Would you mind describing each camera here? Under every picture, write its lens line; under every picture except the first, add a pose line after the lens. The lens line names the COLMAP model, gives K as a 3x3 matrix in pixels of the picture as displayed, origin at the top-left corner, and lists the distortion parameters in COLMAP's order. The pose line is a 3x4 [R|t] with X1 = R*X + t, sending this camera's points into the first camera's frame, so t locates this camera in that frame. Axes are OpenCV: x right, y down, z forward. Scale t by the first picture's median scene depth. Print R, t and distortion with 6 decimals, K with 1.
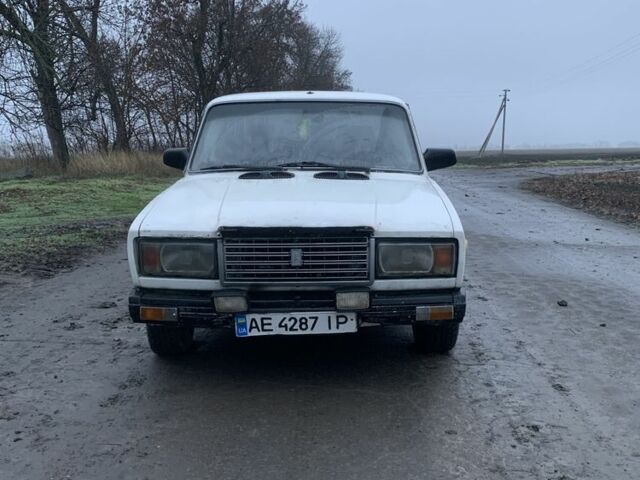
lens RADIAL K [[590.8, 0, 320.0], [0, 590.8, 240.0], [0, 0, 1]] dist [0.110828, -0.218599]
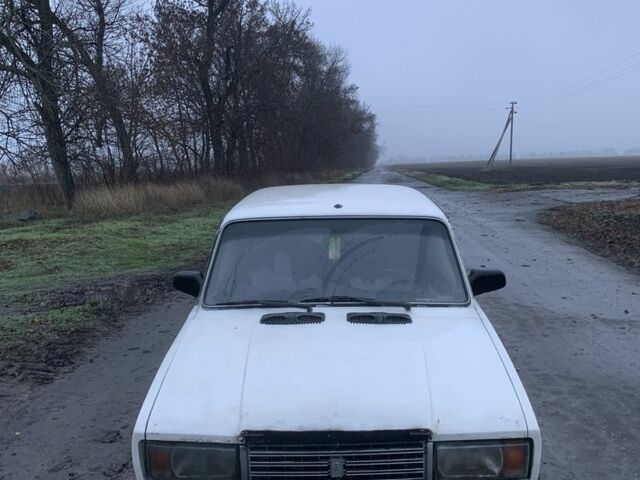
lens RADIAL K [[591.1, 0, 328.2], [0, 591.1, 240.0], [0, 0, 1]] dist [0.096833, -0.187309]
pose [[0.999927, -0.012019, 0.001075, -0.024970], [0.012034, 0.999804, -0.015740, -0.137591], [-0.000886, 0.015752, 0.999876, 0.087104]]
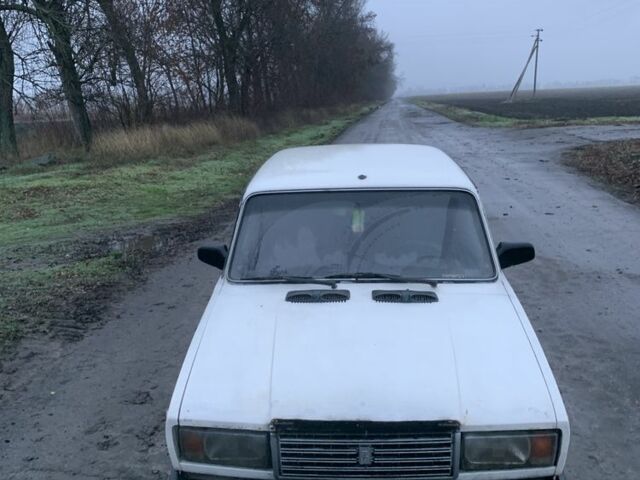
lens RADIAL K [[592.2, 0, 320.0], [0, 592.2, 240.0], [0, 0, 1]] dist [0.091577, -0.175324]
pose [[0.999086, -0.012399, -0.040898, -0.033297], [0.016163, 0.995532, 0.093032, -0.178170], [0.039562, -0.093608, 0.994823, 0.096034]]
